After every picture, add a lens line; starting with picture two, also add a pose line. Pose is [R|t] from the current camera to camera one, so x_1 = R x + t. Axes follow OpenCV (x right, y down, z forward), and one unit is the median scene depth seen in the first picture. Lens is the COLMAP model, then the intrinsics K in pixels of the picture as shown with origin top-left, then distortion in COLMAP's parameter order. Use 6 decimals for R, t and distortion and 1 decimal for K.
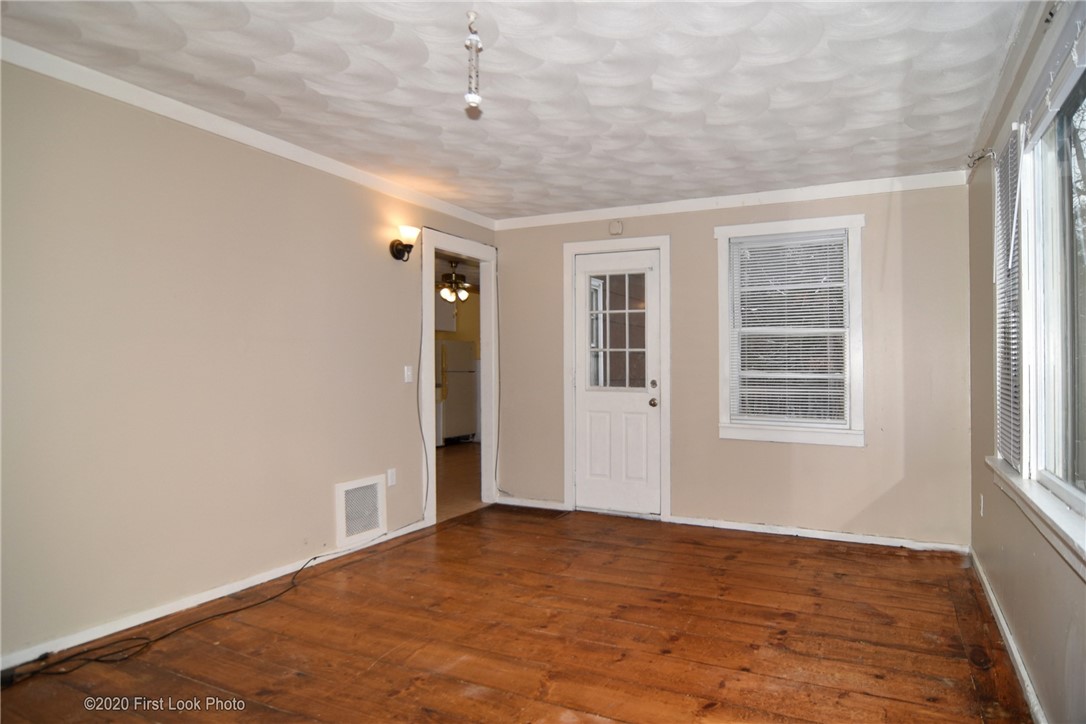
lens RADIAL K [[612.0, 0, 669.6], [0, 612.0, 349.5], [0, 0, 1]] dist [0.002377, -0.008517]
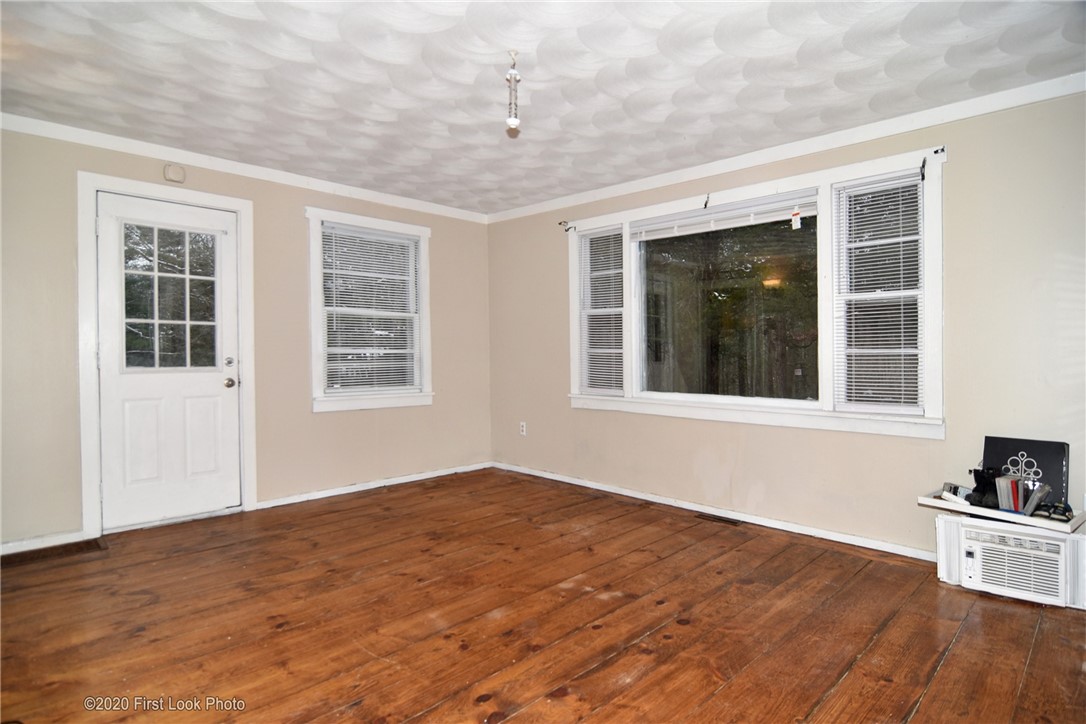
lens RADIAL K [[569.3, 0, 600.0], [0, 569.3, 328.2], [0, 0, 1]] dist [-0.013842, -0.001382]
pose [[0.336518, 0.029550, 0.941213, -0.712935], [-0.027718, 0.999385, -0.021466, 0.010579], [-0.941269, -0.018864, 0.337130, 0.243720]]
